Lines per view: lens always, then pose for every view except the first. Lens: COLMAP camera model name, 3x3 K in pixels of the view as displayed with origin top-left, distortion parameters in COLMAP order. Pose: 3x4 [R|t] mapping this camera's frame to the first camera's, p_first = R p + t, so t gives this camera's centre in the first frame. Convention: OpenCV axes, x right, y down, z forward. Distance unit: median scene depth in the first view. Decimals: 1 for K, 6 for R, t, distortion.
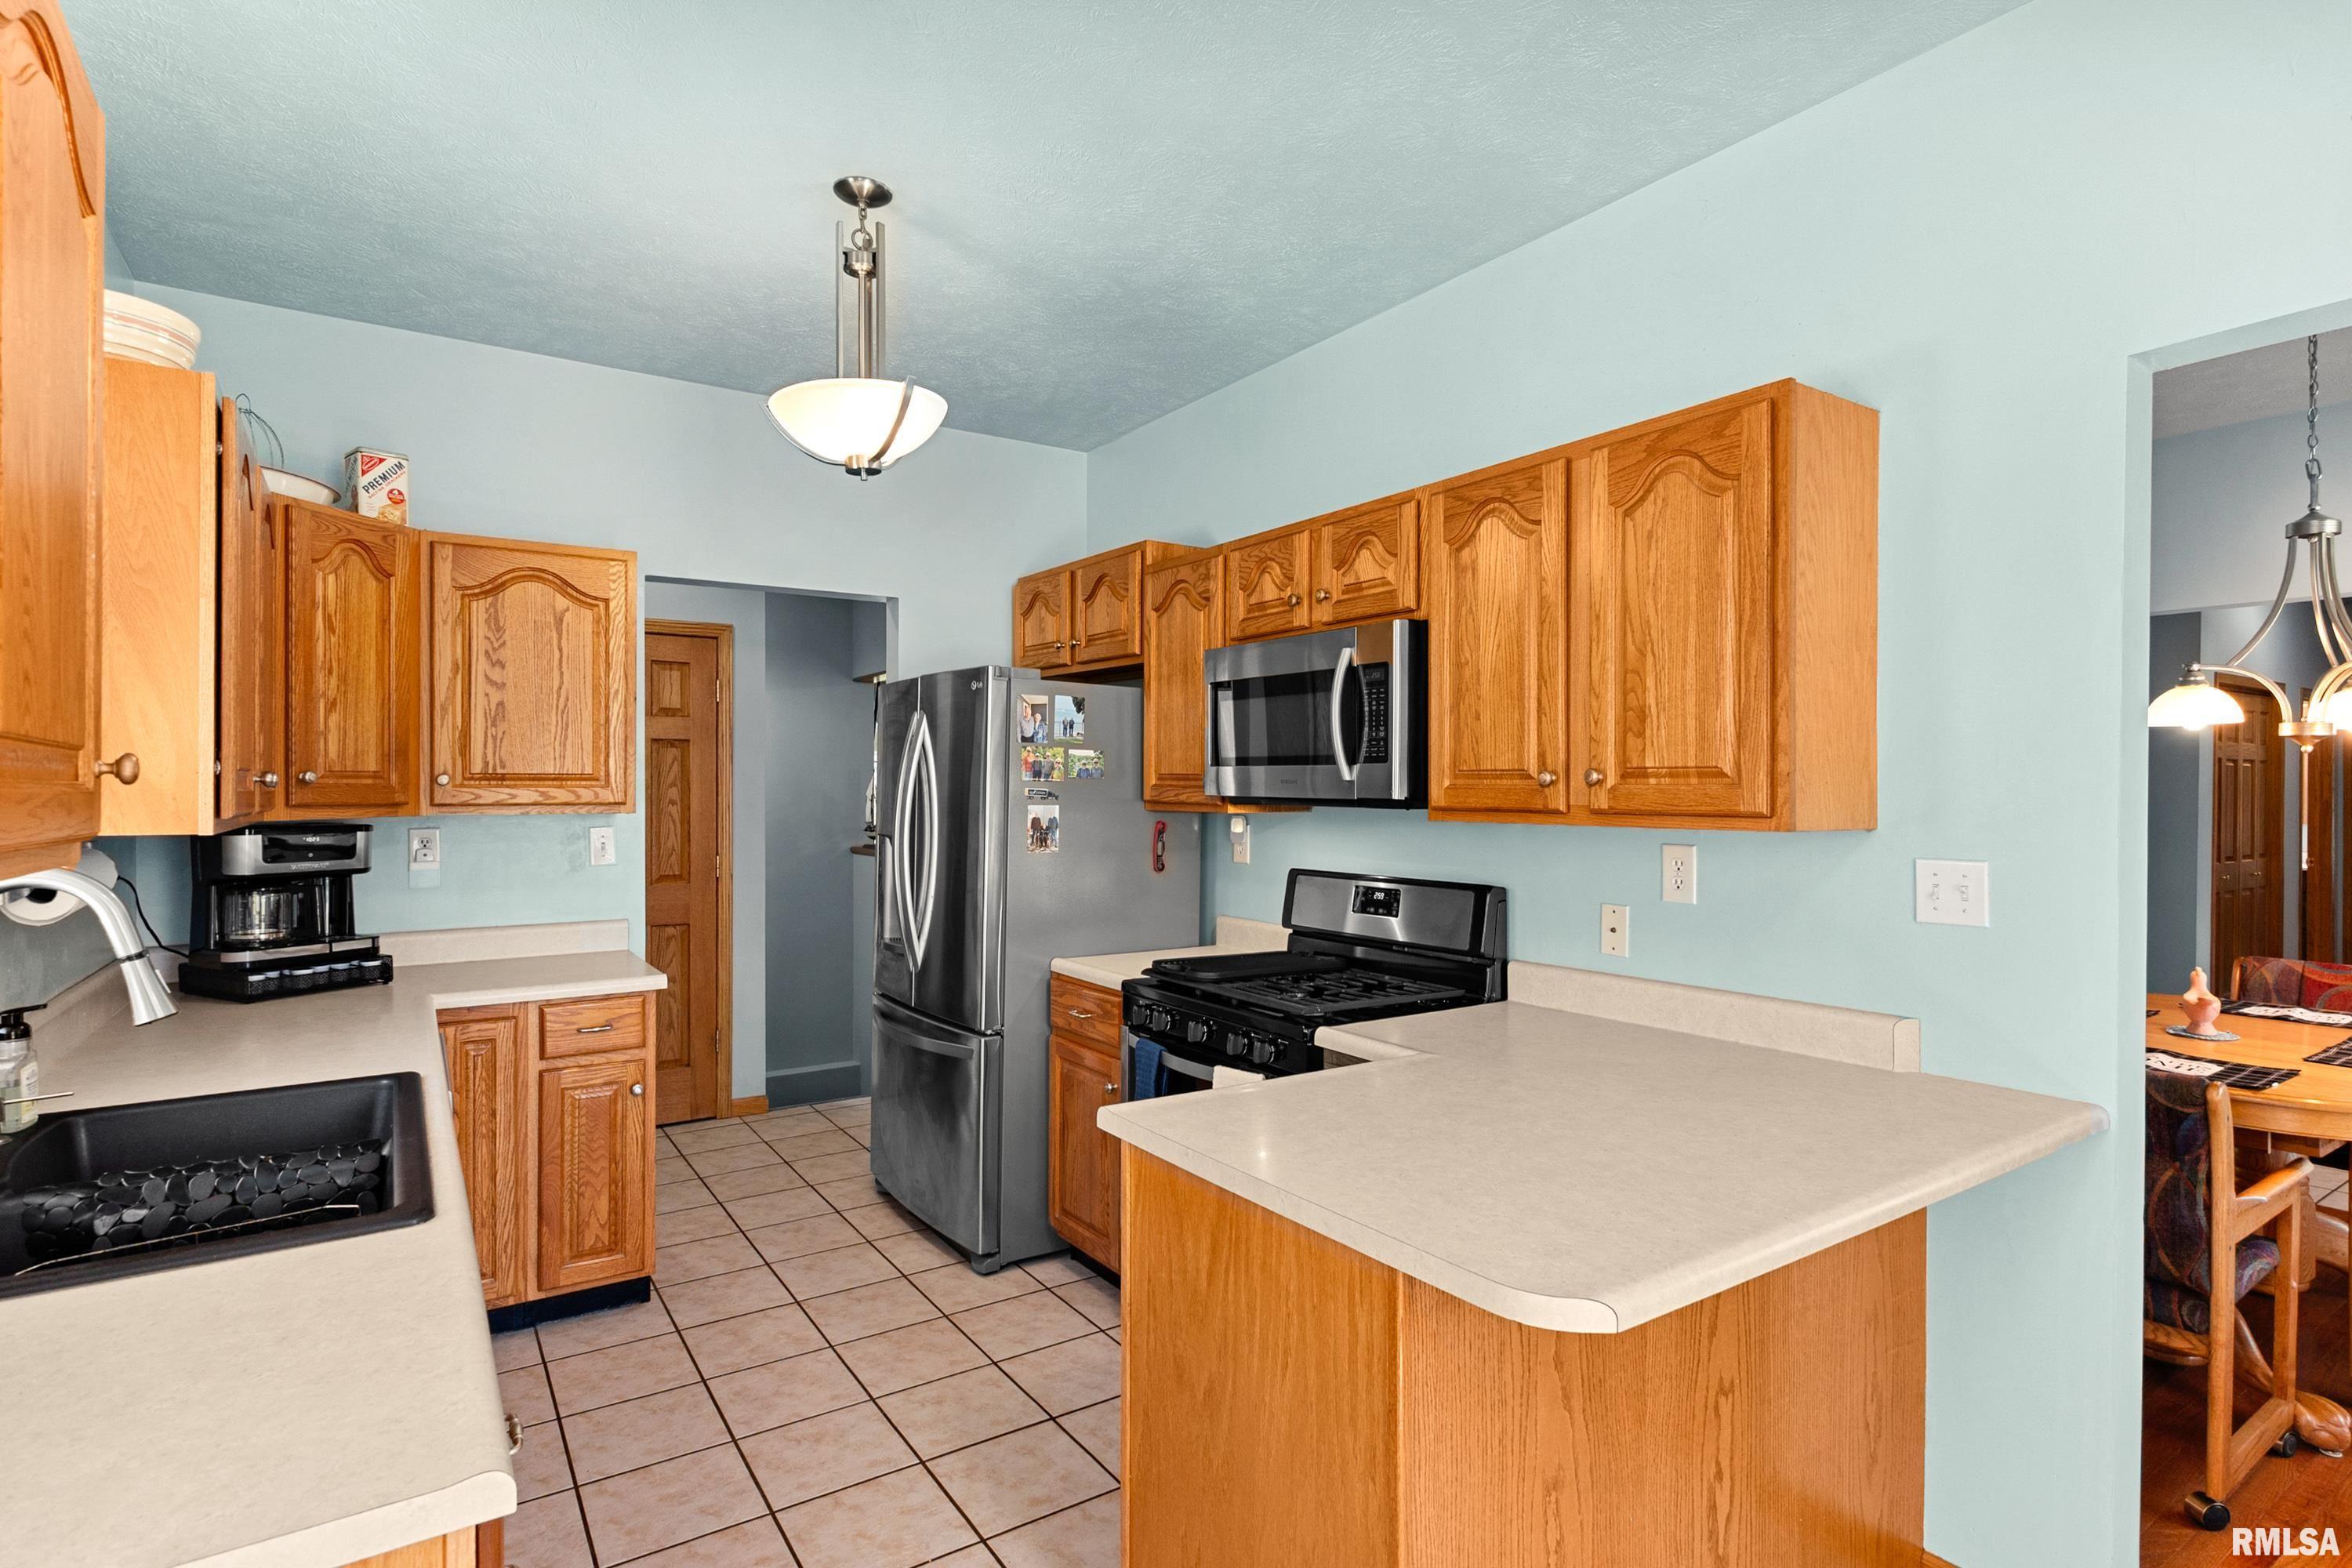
lens RADIAL K [[1169.2, 0, 1182.0], [0, 1169.2, 787.1], [0, 0, 1]] dist [-0.000904, 0.002207]
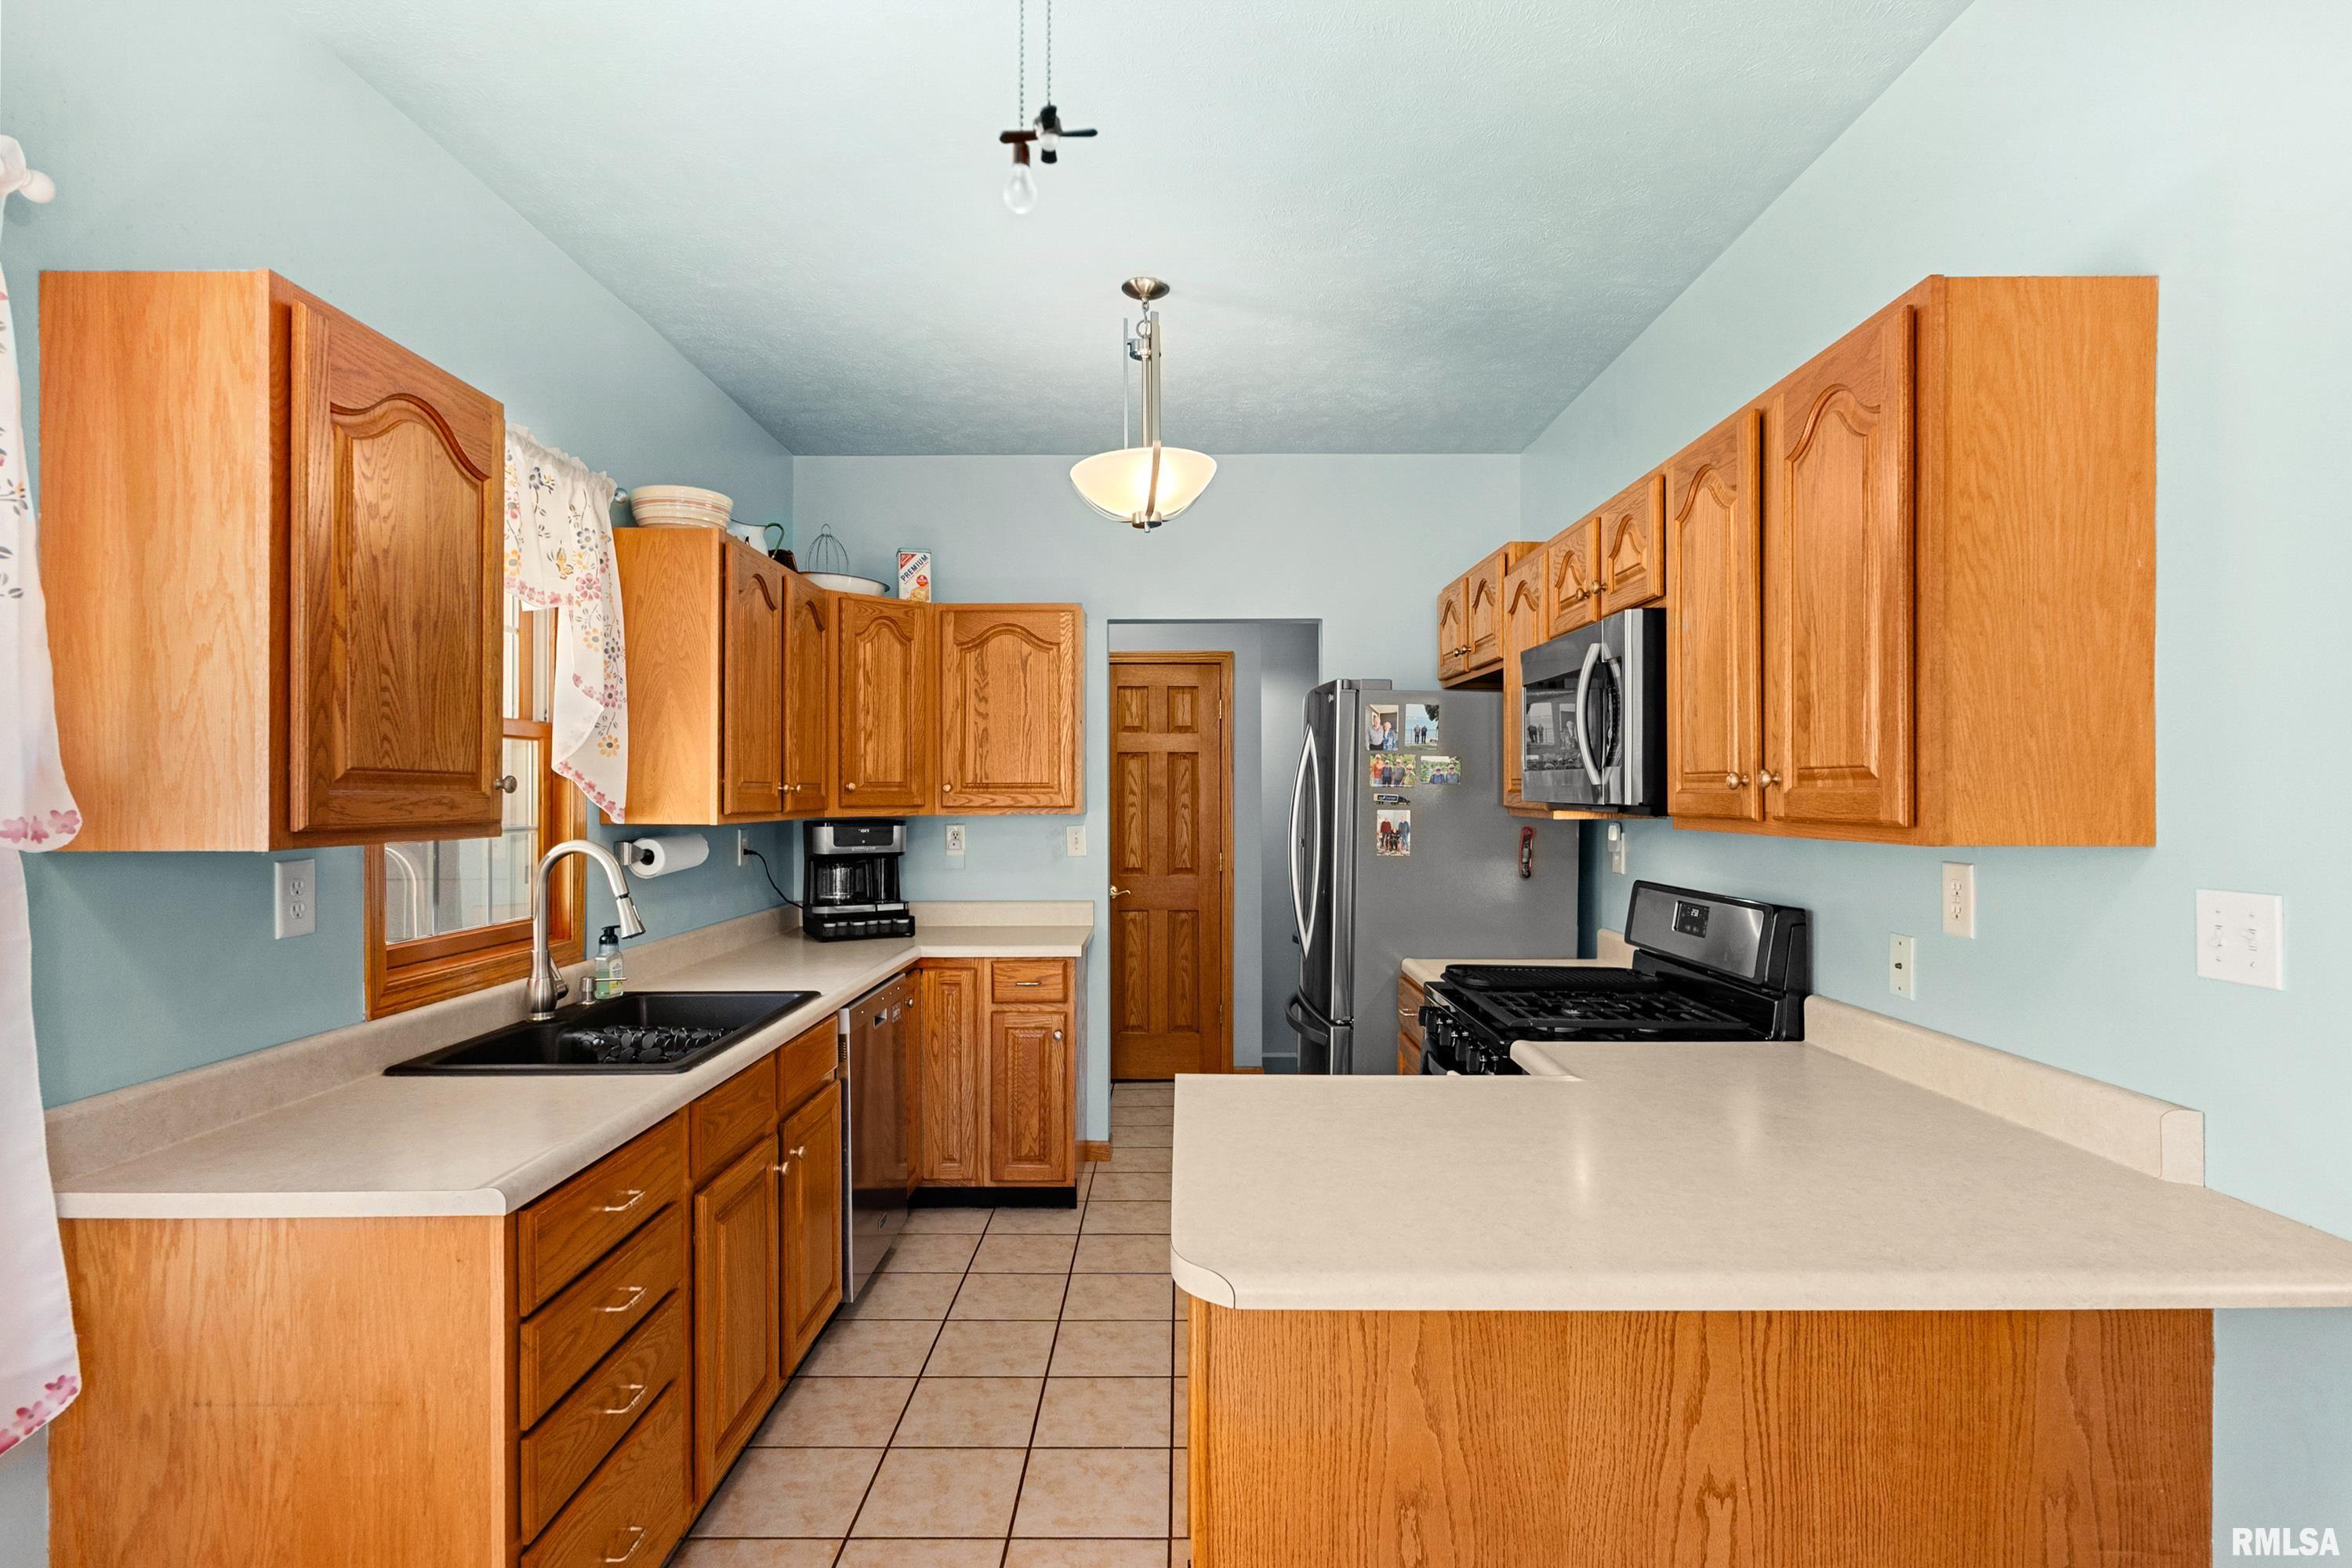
lens RADIAL K [[1169.2, 0, 1182.0], [0, 1169.2, 787.1], [0, 0, 1]] dist [-0.000904, 0.002207]
pose [[0.830726, -0.004721, -0.556661, 0.350140], [0.001833, 0.999982, -0.005746, 0.000895], [0.556678, 0.003753, 0.830720, 0.035959]]
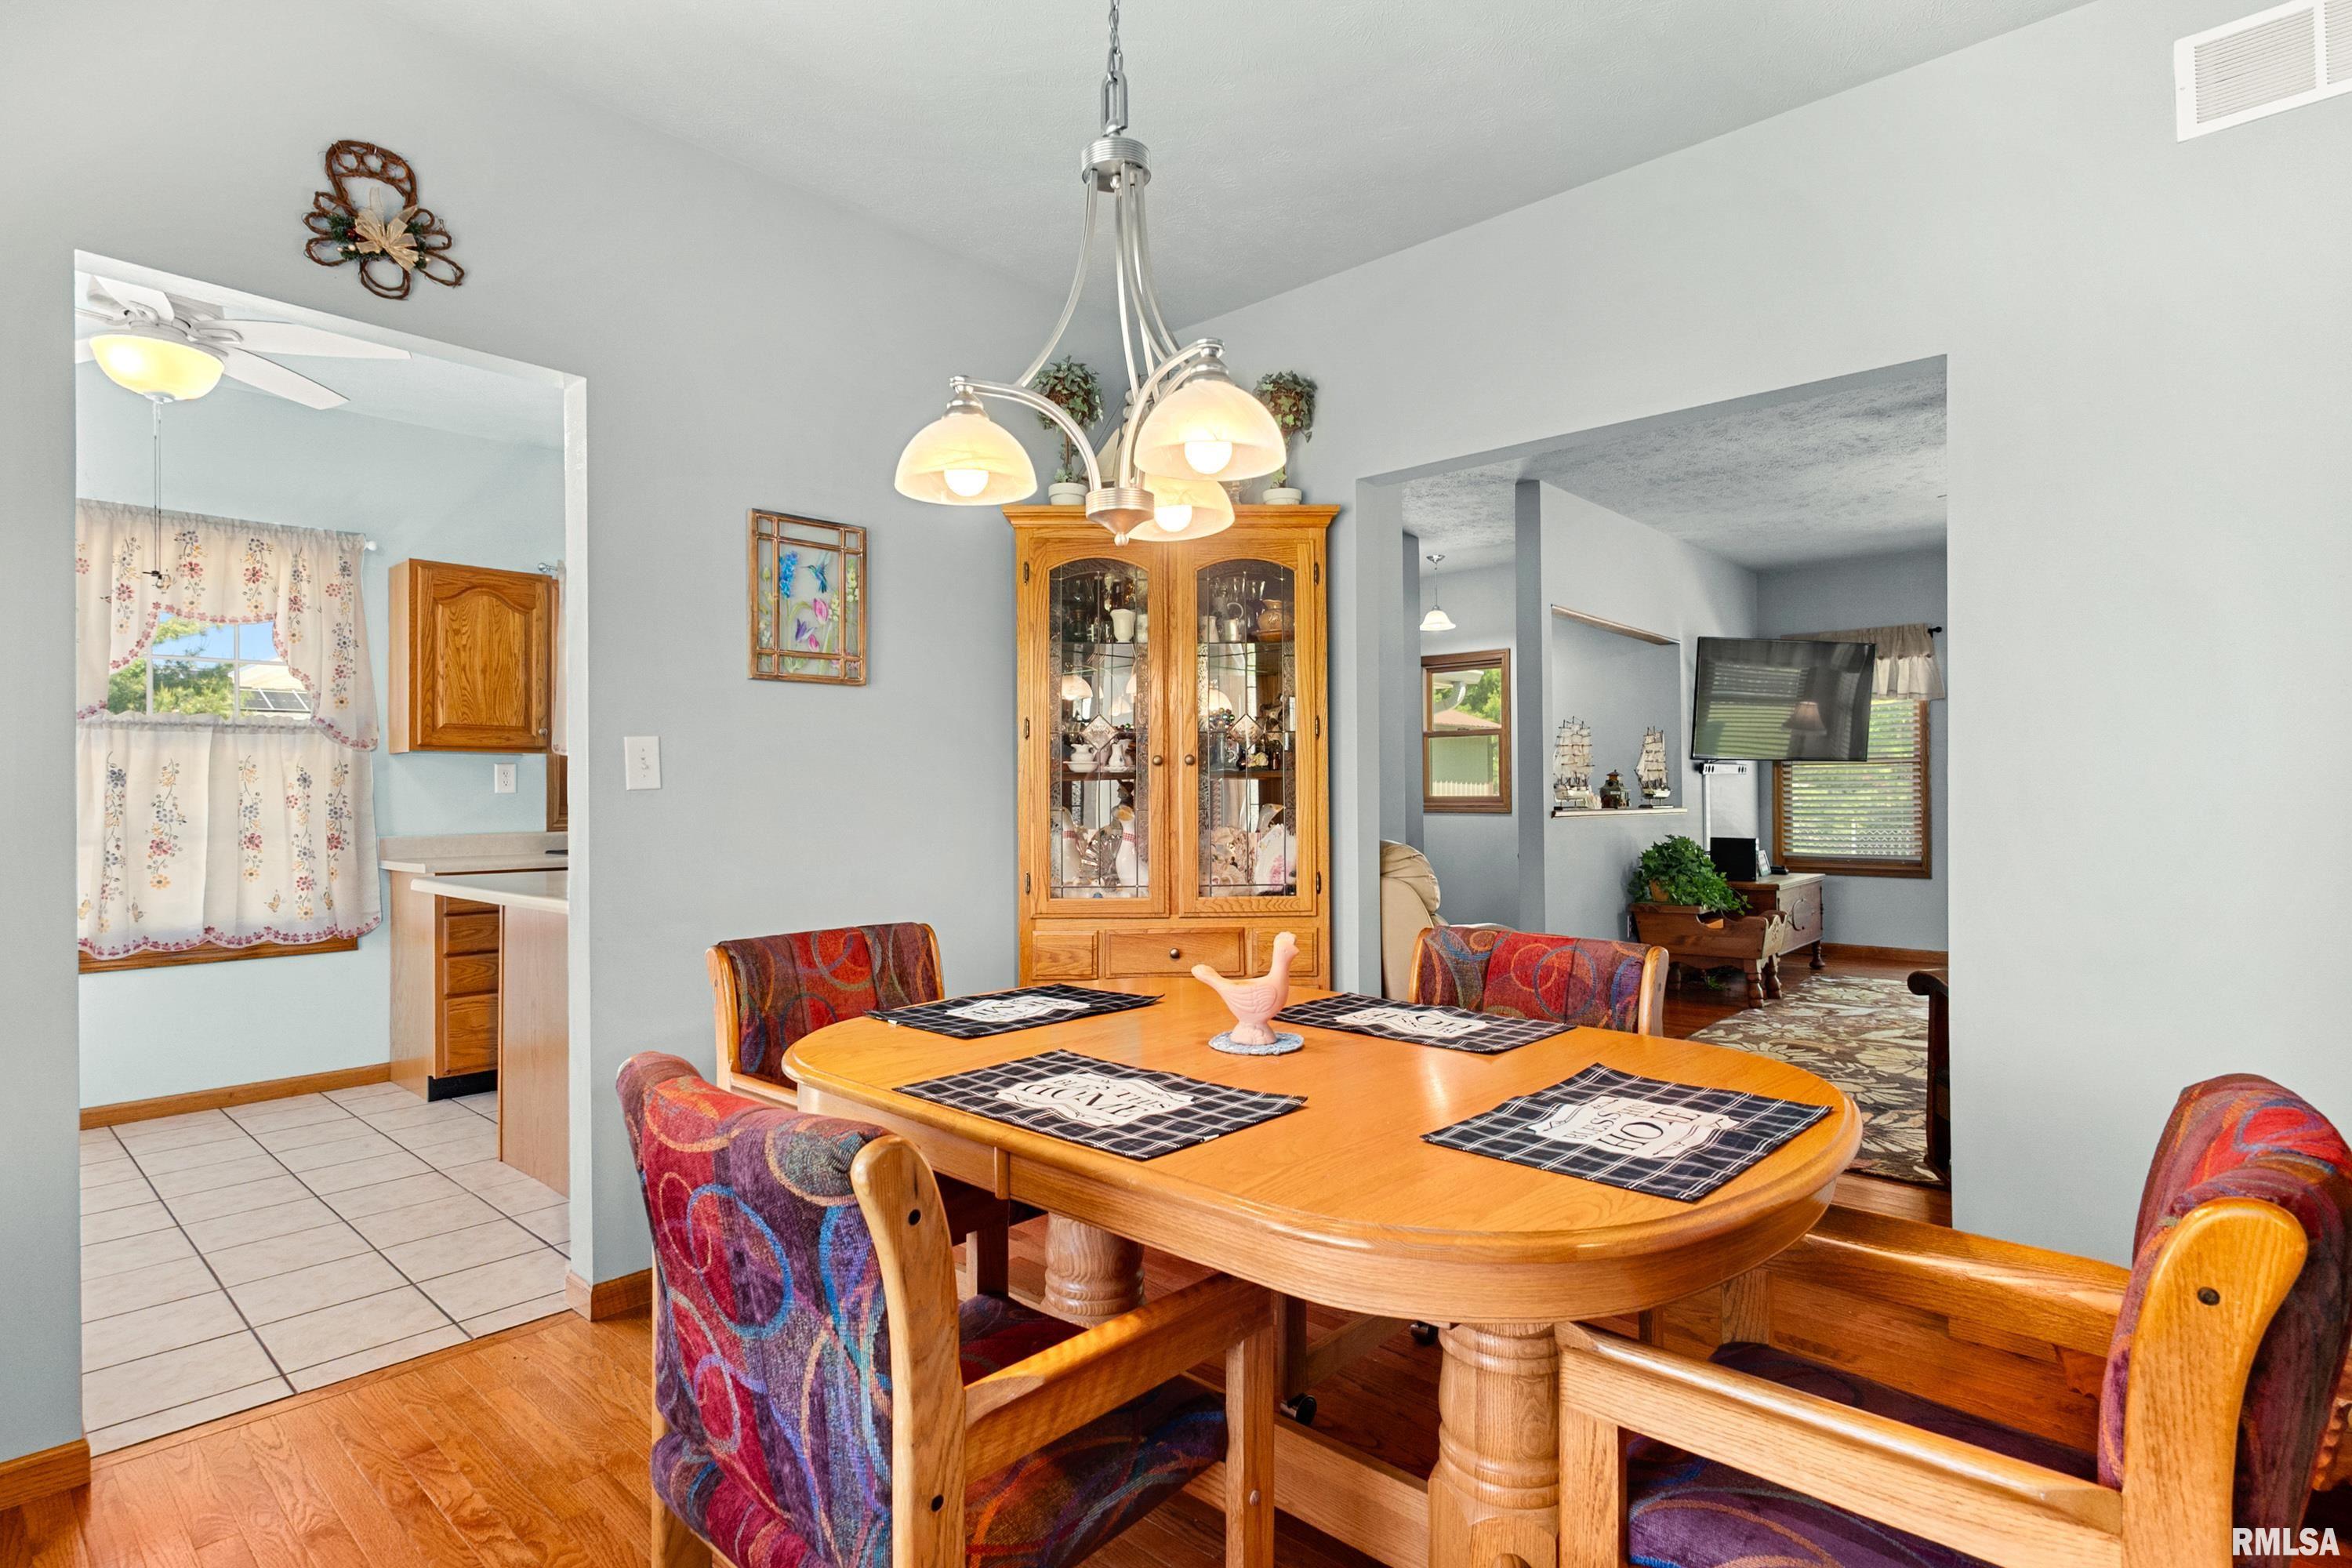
lens RADIAL K [[1172.6, 0, 1175.7], [0, 1172.6, 776.4], [0, 0, 1]] dist [-0.002492, 0.000206]
pose [[0.240478, -0.014179, -0.970551, 1.465805], [0.006597, 0.999894, -0.012973, 0.084787], [0.970632, -0.003283, 0.240547, 0.843382]]
